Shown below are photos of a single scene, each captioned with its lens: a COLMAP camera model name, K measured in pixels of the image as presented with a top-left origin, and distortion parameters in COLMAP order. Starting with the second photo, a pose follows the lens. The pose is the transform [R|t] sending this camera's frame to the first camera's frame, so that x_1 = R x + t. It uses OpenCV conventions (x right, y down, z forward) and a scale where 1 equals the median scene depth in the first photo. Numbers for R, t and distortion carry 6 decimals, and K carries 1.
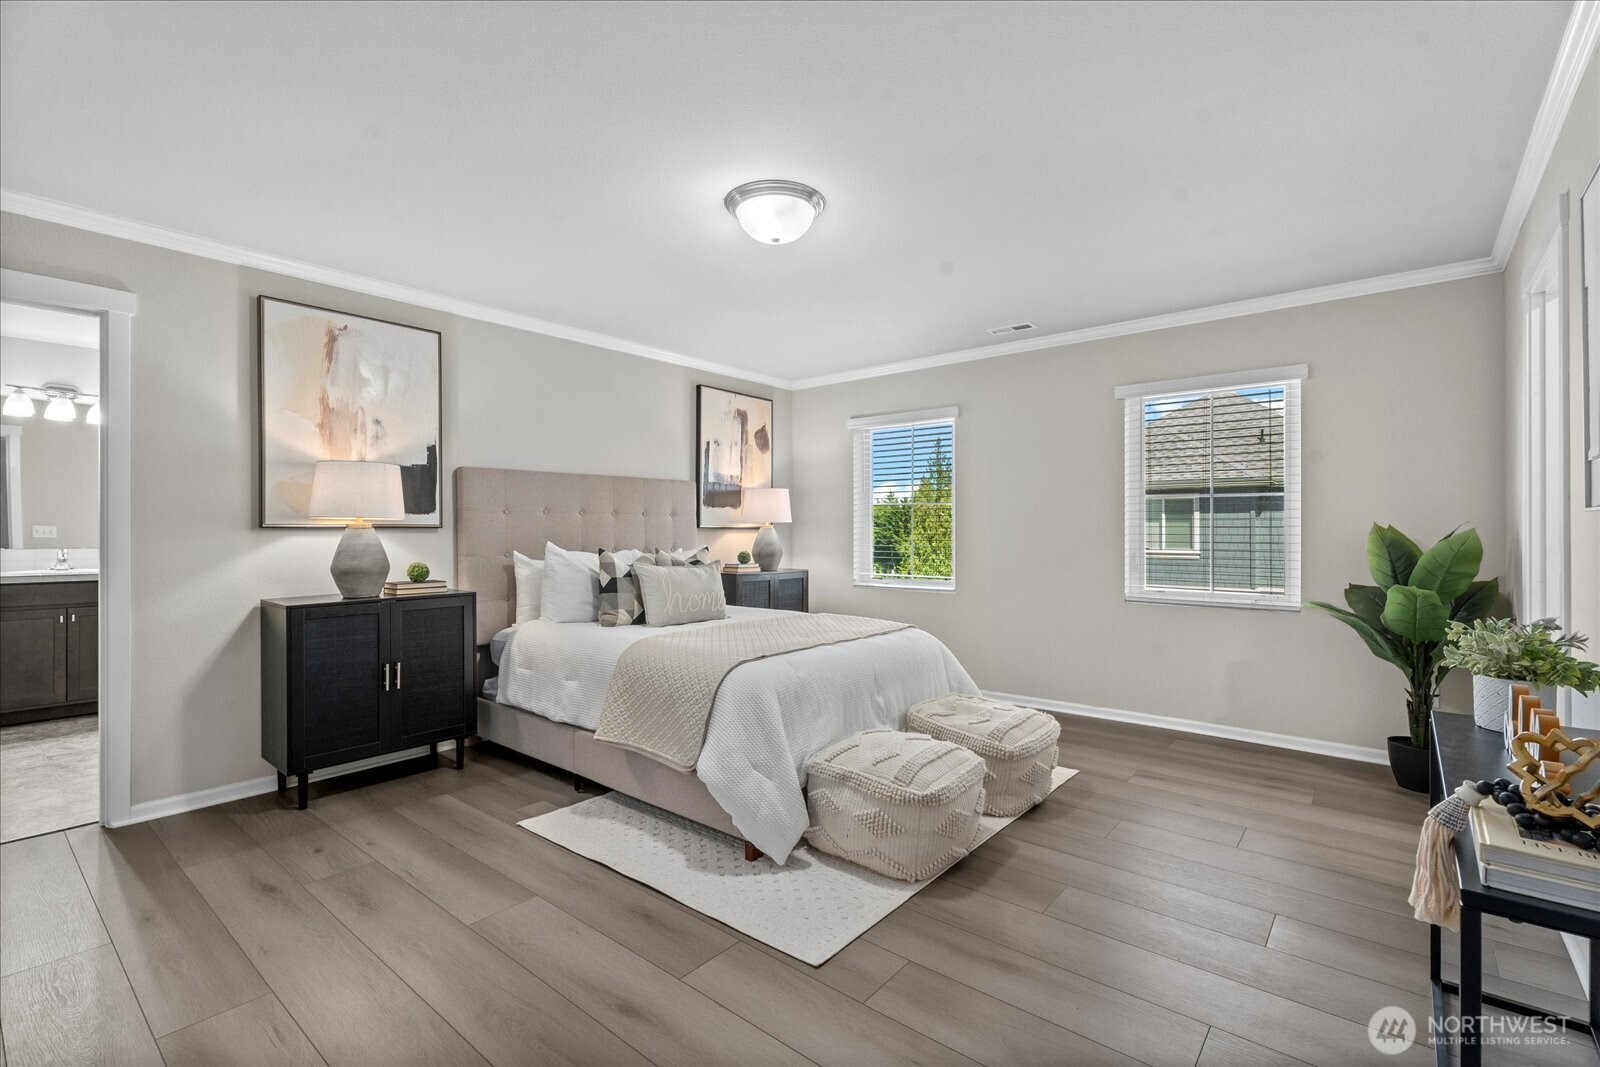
lens RADIAL K [[719.9, 0, 801.1], [0, 719.9, 538.6], [0, 0, 1]] dist [-0.001866, -0.000404]
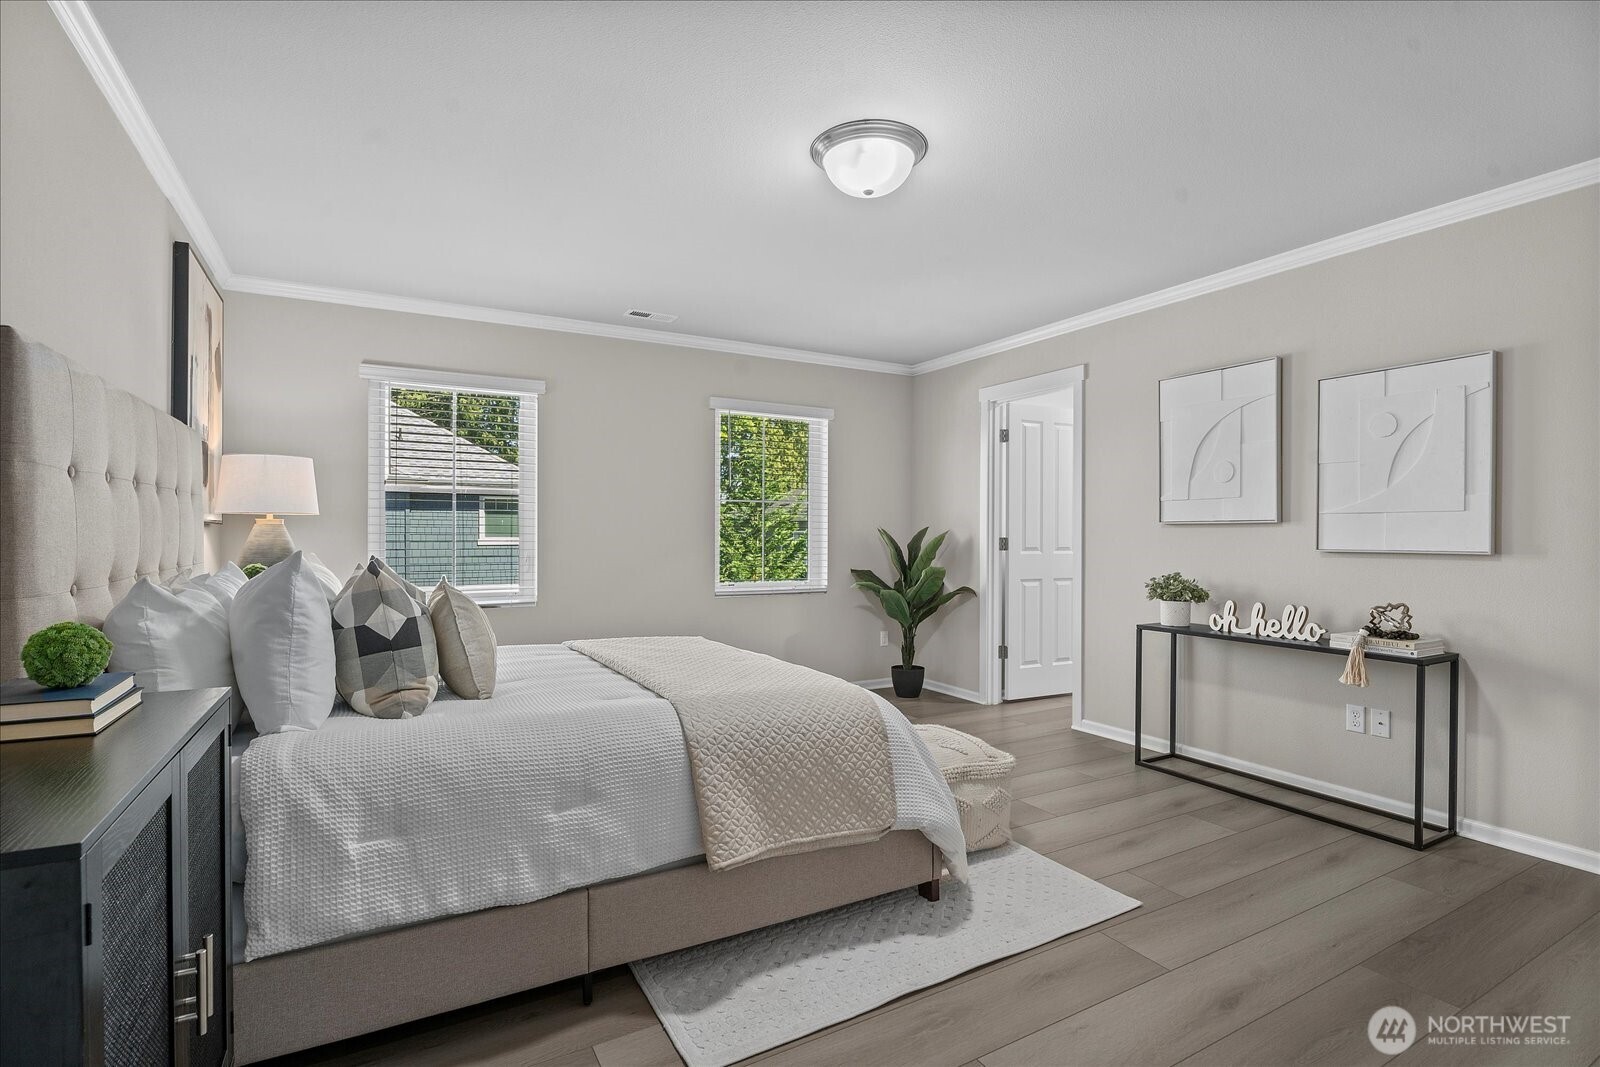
lens RADIAL K [[759.9, 0, 803.3], [0, 759.9, 537.6], [0, 0, 1]] dist [-0.005985, 0.000072]
pose [[0.356711, -0.003876, 0.934207, -0.758121], [0.003071, 0.999991, 0.002976, -0.005148], [-0.934210, 0.001807, 0.356719, 0.613875]]
